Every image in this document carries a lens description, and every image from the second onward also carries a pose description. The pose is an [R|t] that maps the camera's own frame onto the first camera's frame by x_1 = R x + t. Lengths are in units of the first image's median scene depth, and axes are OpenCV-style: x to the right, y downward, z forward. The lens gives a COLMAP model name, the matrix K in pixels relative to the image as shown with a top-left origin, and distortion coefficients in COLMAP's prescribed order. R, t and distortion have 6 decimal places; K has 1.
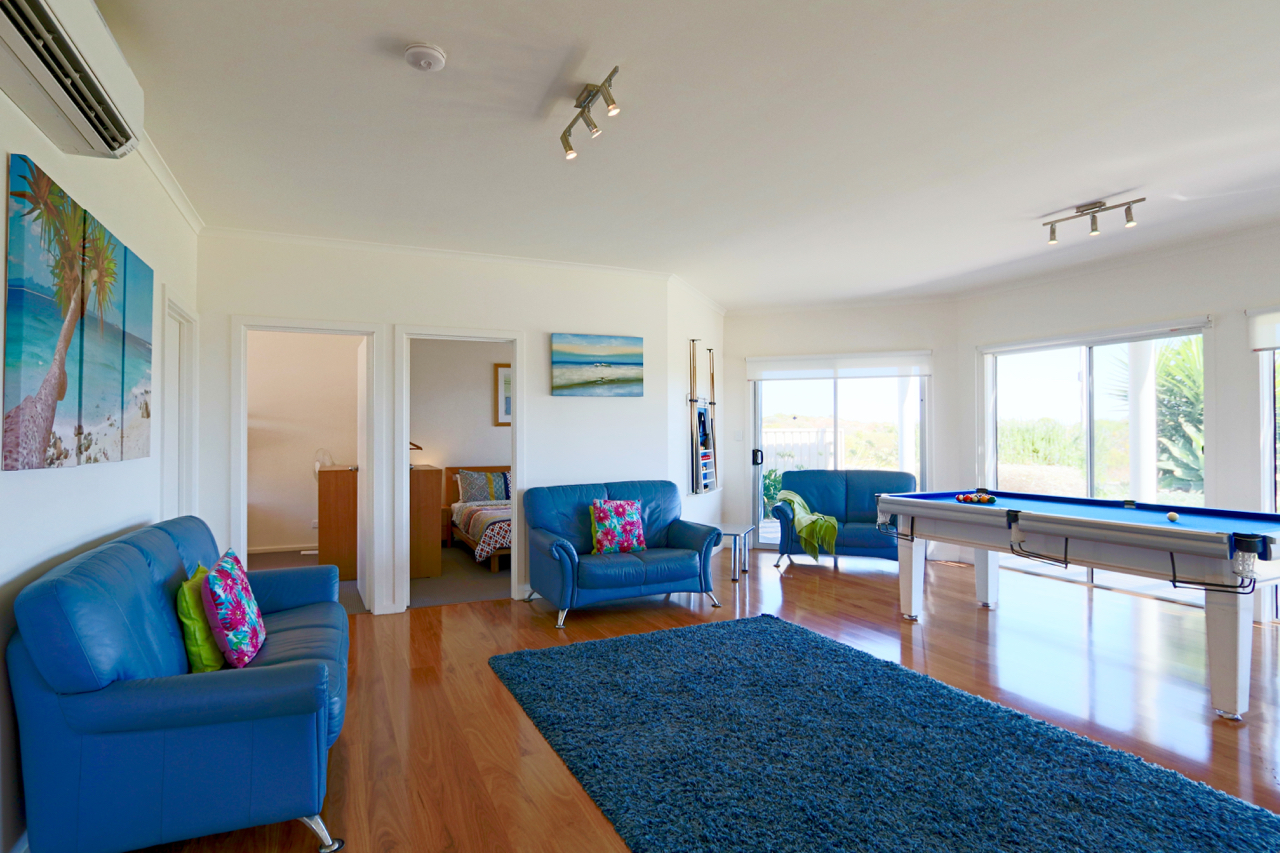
lens RADIAL K [[690.4, 0, 640.0], [0, 690.4, 426.5], [0, 0, 1]] dist [-0.002784, 0.000492]
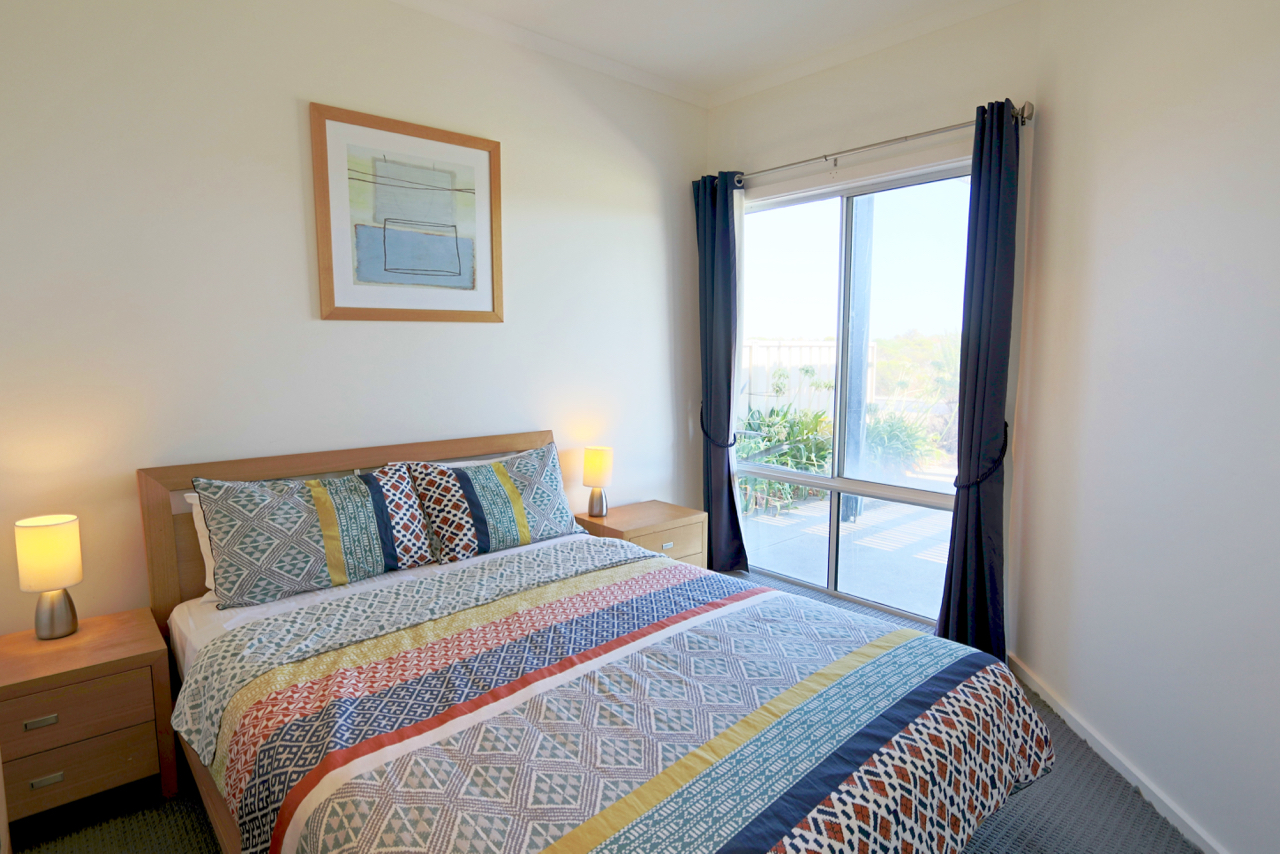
lens RADIAL K [[690.4, 0, 640.0], [0, 690.4, 427.0], [0, 0, 1]] dist [-0.002784, 0.000492]
pose [[0.953116, -0.028622, 0.301247, -0.175083], [-0.007565, 0.992952, 0.118275, 0.010105], [-0.302509, -0.115008, 0.946182, 0.686251]]
